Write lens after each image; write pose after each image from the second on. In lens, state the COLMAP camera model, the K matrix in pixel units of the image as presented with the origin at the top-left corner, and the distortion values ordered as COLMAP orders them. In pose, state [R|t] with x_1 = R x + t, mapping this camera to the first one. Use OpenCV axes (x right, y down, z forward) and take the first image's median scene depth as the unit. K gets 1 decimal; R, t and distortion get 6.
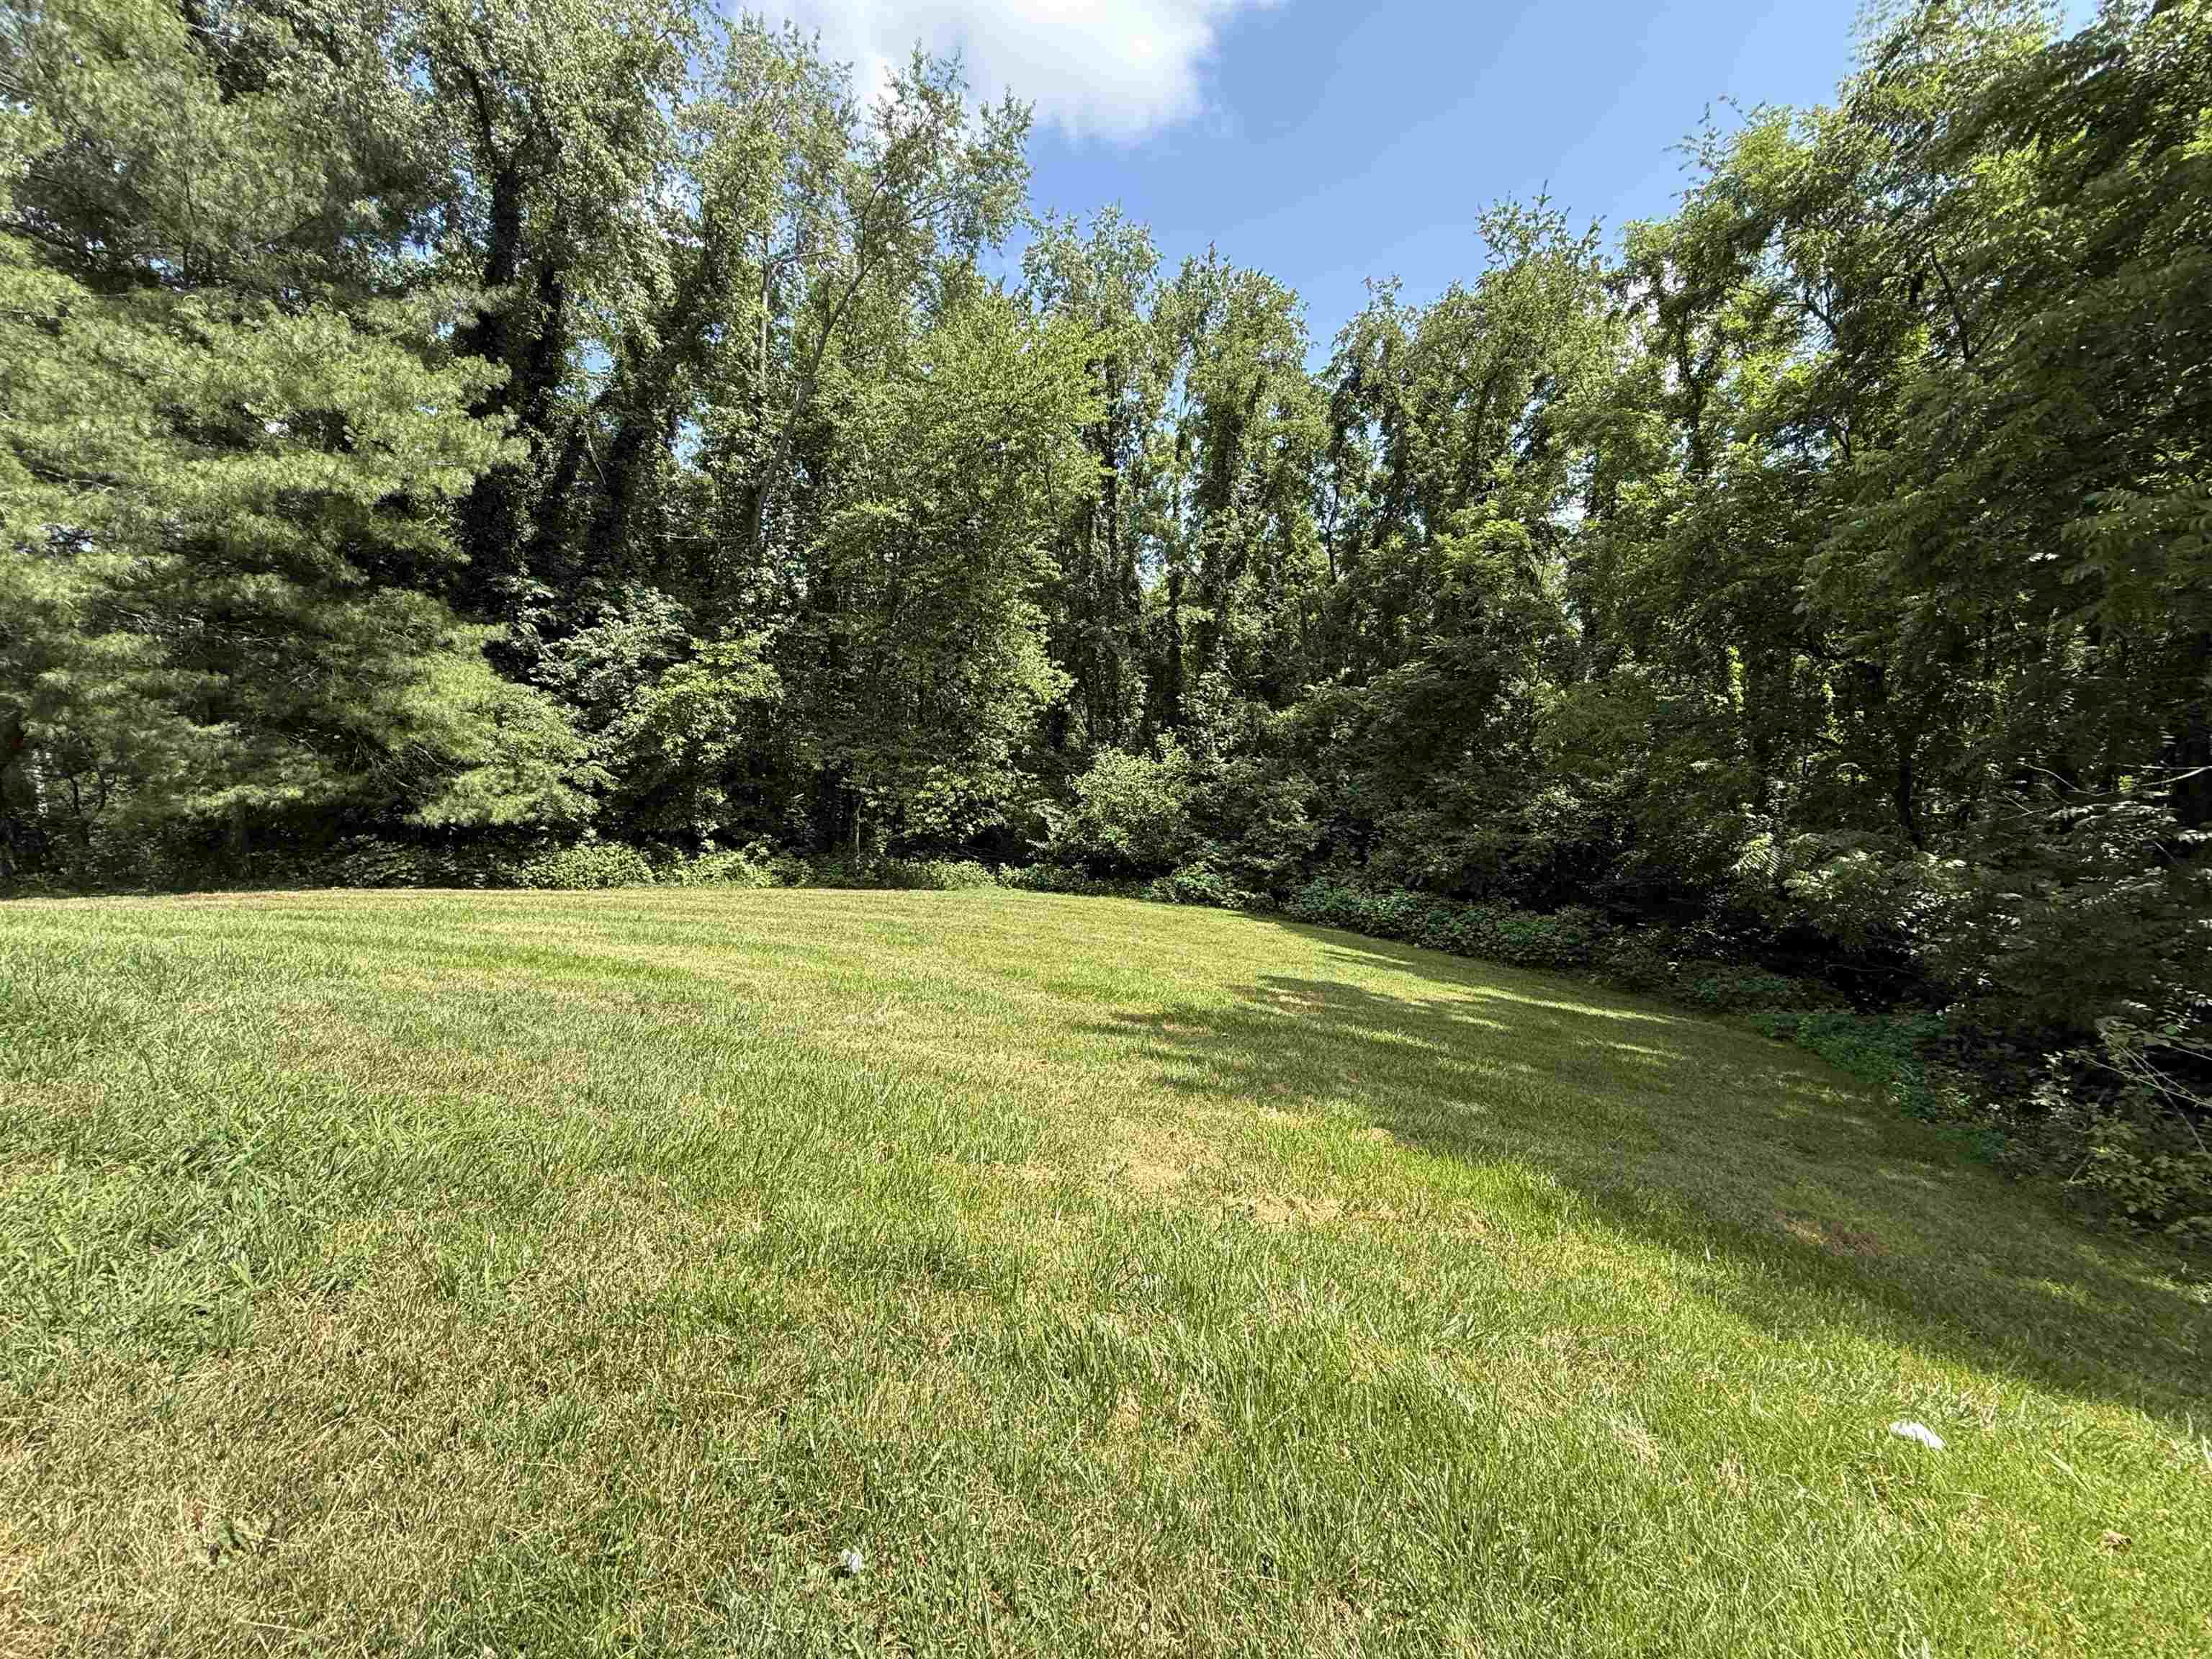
lens RADIAL K [[880.8, 0, 1106.0], [0, 880.8, 831.2], [0, 0, 1]] dist [0.002187, -0.000195]
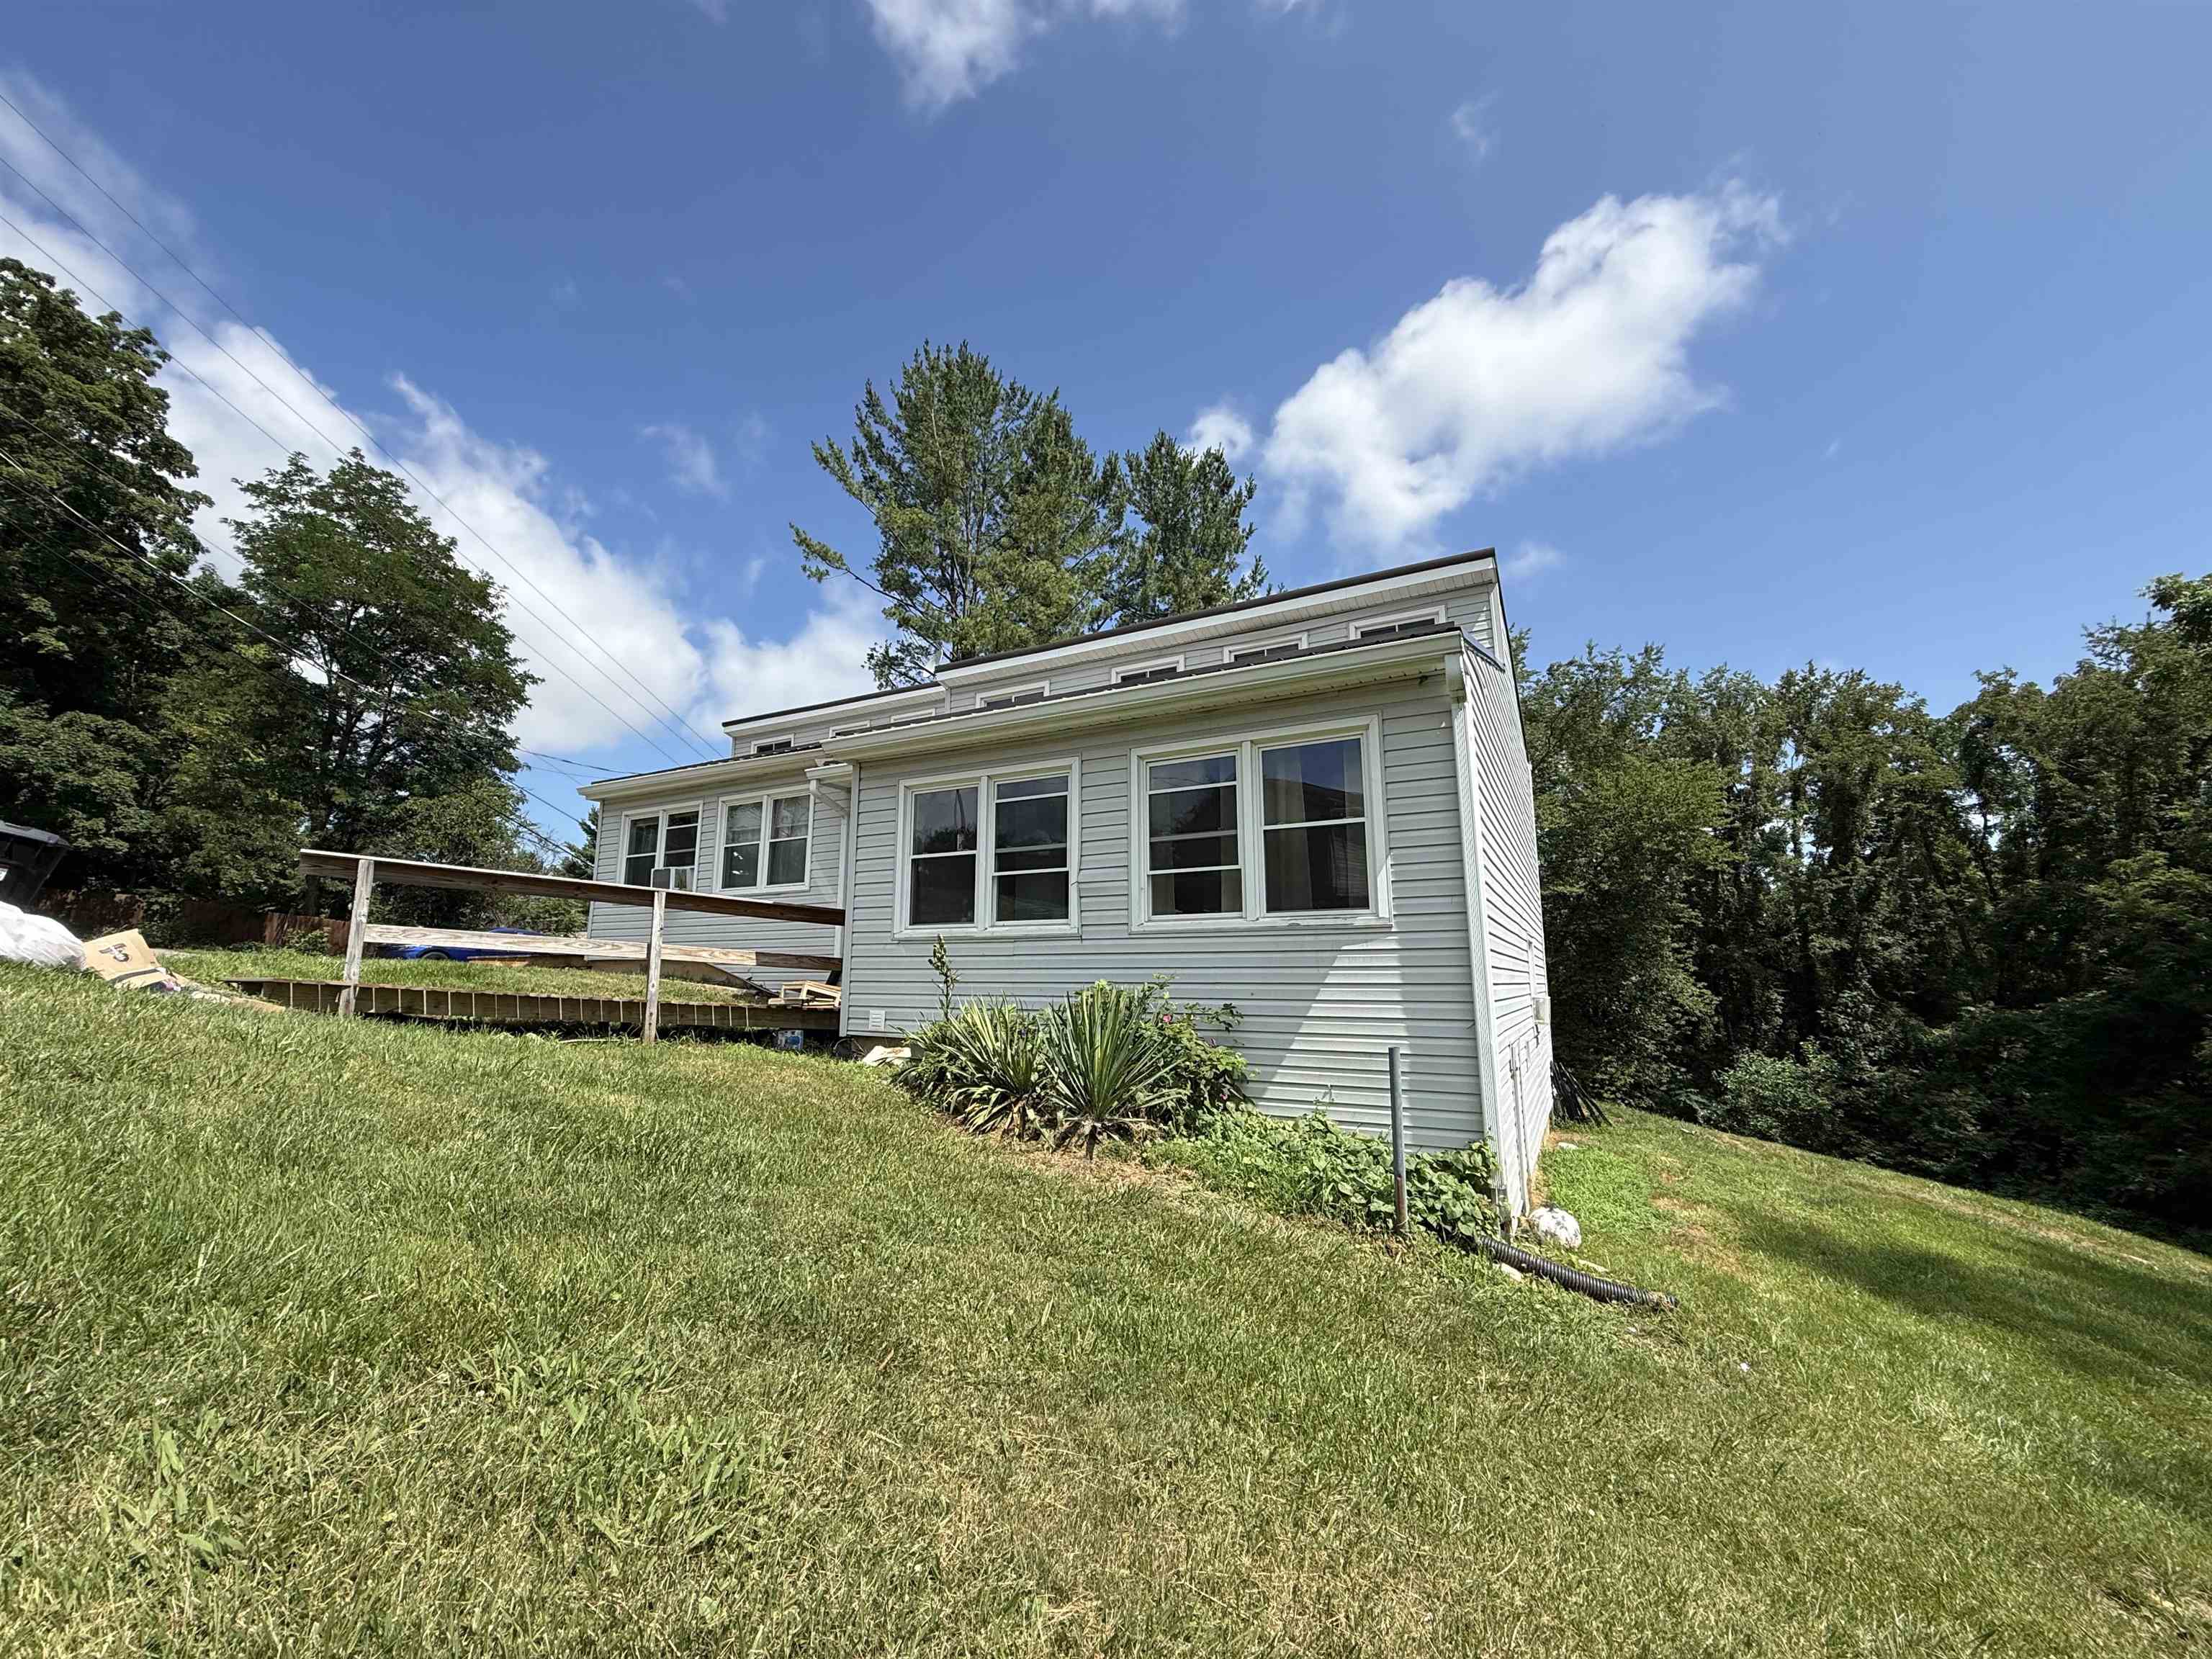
lens RADIAL K [[880.8, 0, 1099.9], [0, 880.8, 825.4], [0, 0, 1]] dist [0.002187, -0.000195]
pose [[0.831481, -0.067206, -0.551473, -0.054038], [-0.104471, 0.956032, -0.274024, 0.038385], [0.545642, 0.285458, 0.787902, -0.568335]]
